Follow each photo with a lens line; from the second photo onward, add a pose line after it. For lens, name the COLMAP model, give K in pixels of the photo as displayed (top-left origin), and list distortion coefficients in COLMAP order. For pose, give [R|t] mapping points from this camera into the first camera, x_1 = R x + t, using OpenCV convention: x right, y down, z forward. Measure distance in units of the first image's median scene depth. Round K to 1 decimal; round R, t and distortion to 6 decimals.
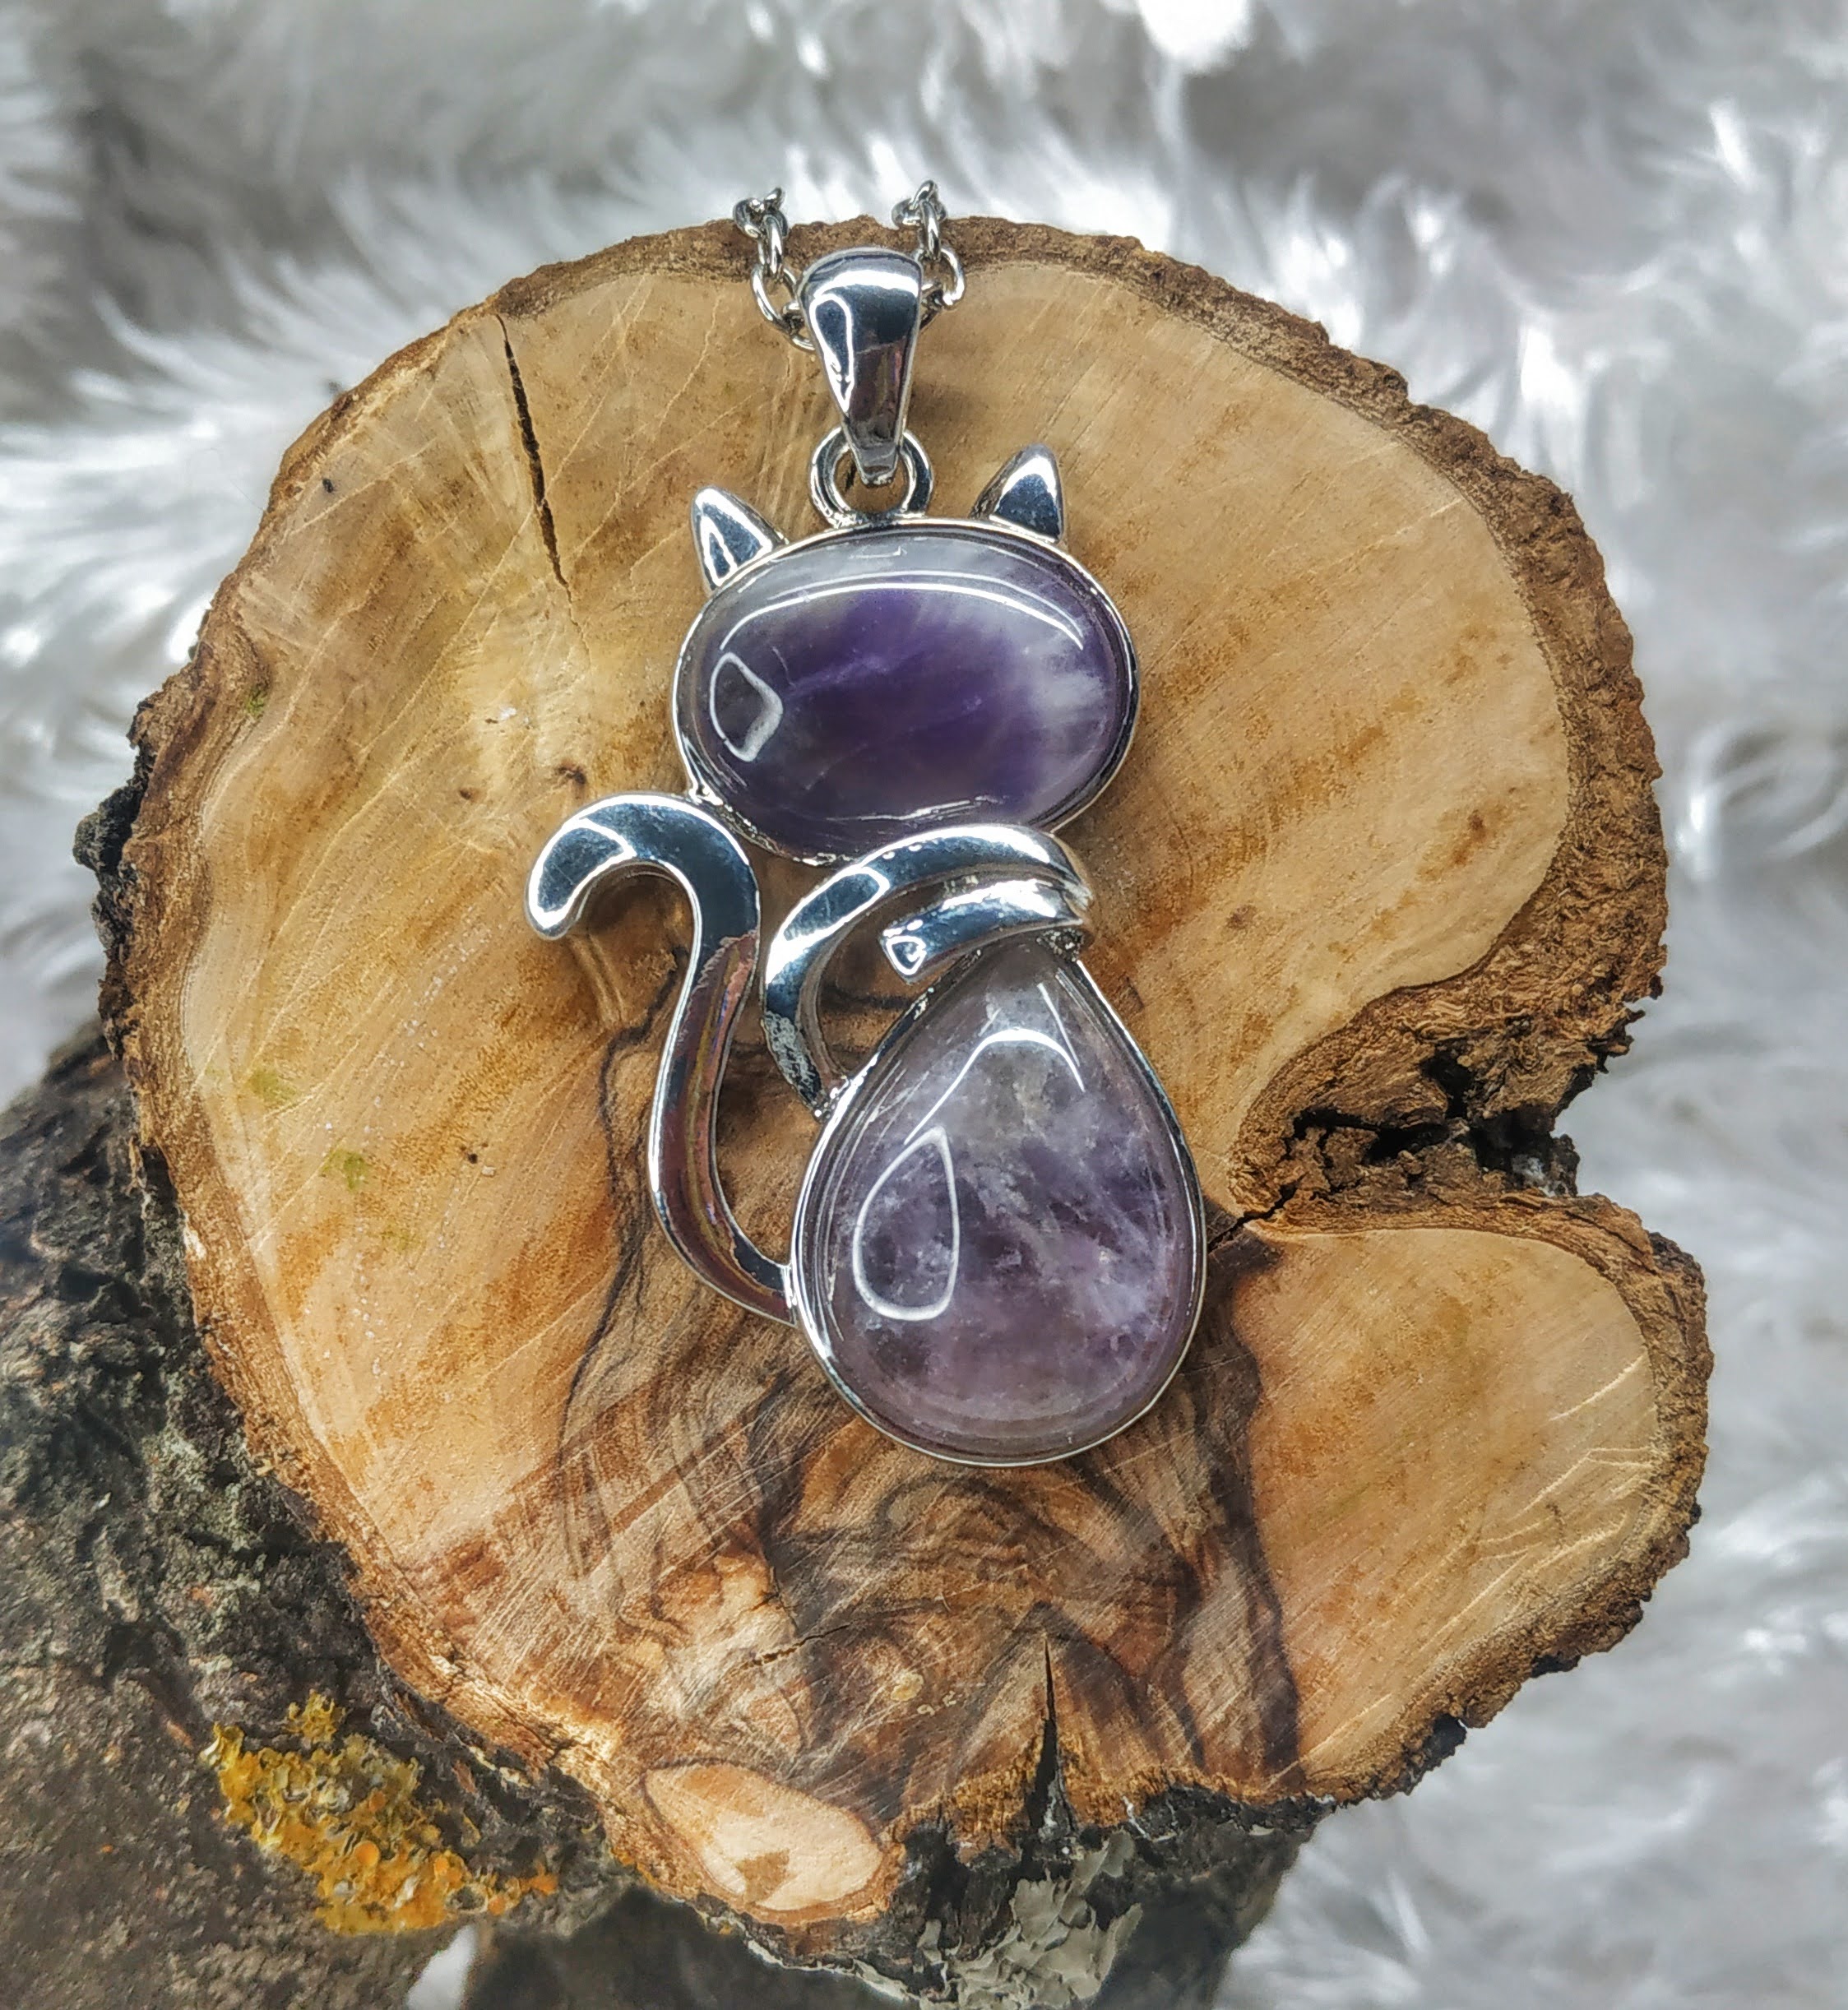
lens RADIAL K [[2345.3, 0, 865.3], [0, 2345.3, 1076.0], [0, 0, 1]] dist [0.106037, -0.488906]
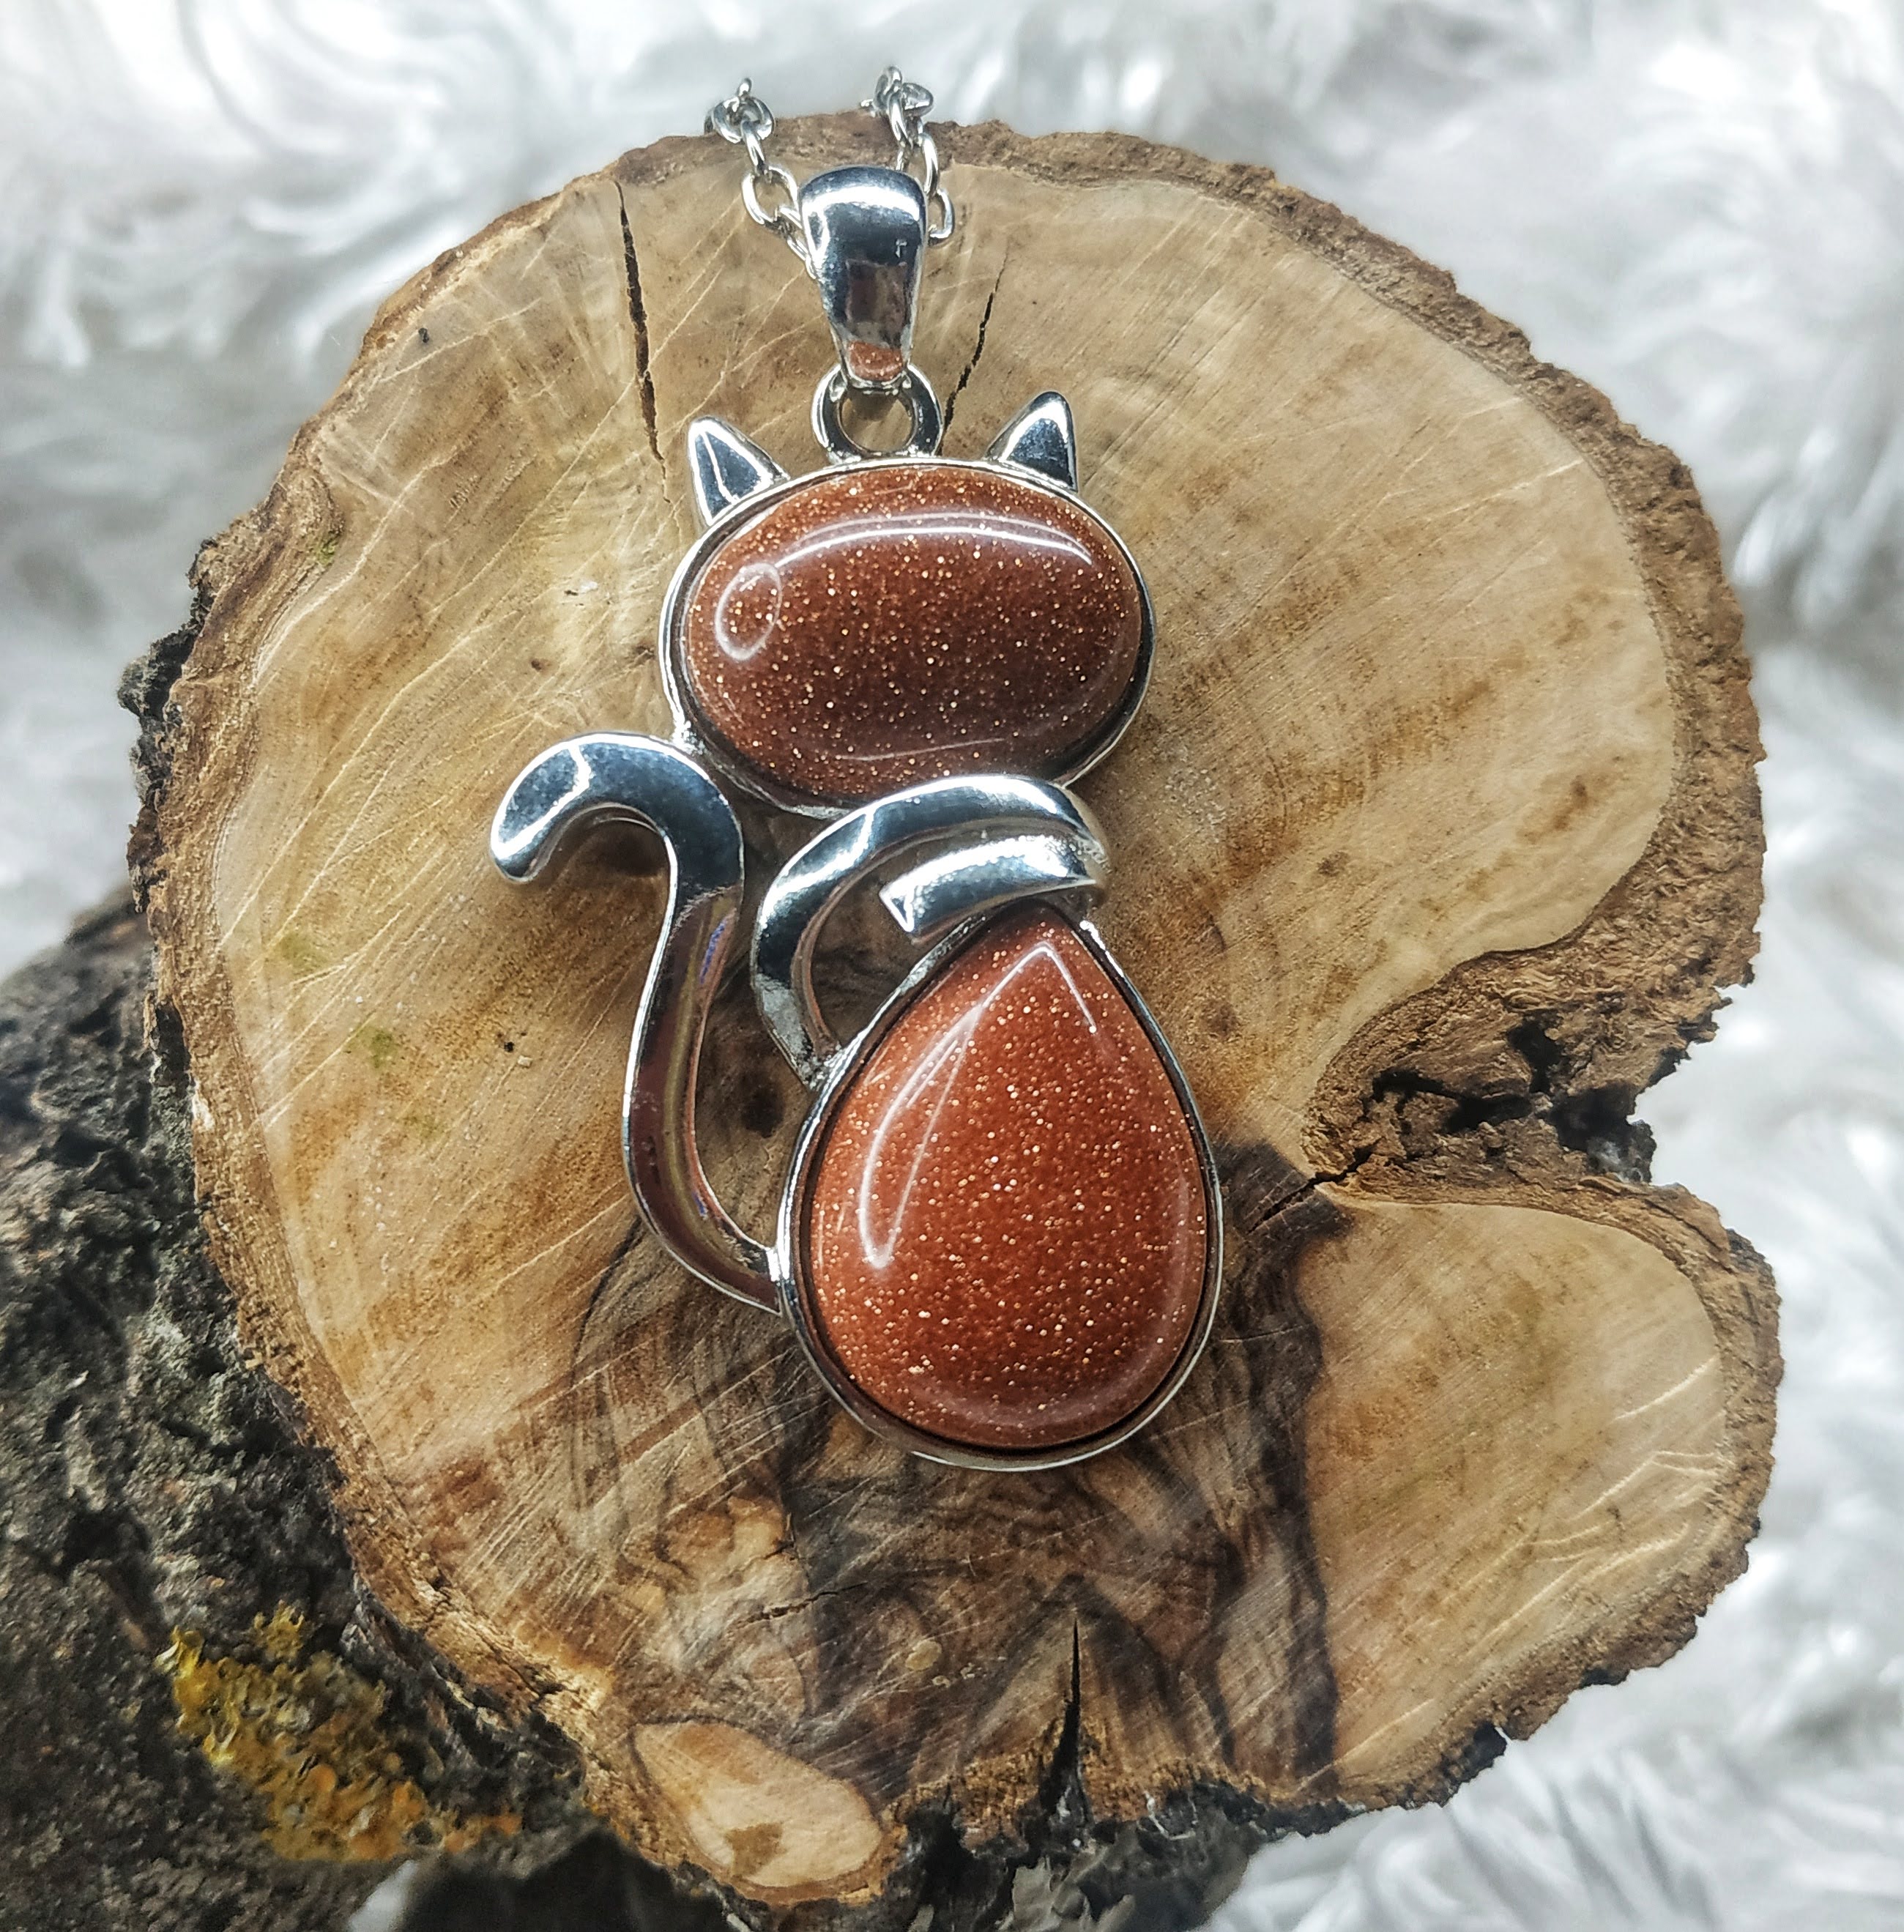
lens RADIAL K [[2156.1, 0, 892.6], [0, 2156.1, 900.9], [0, 0, 1]] dist [0.063713, -0.339146]
pose [[0.996022, 0.085981, 0.023390, -0.039311], [-0.084479, 0.994675, -0.059029, 0.014891], [-0.028341, 0.056818, 0.997982, 0.131698]]
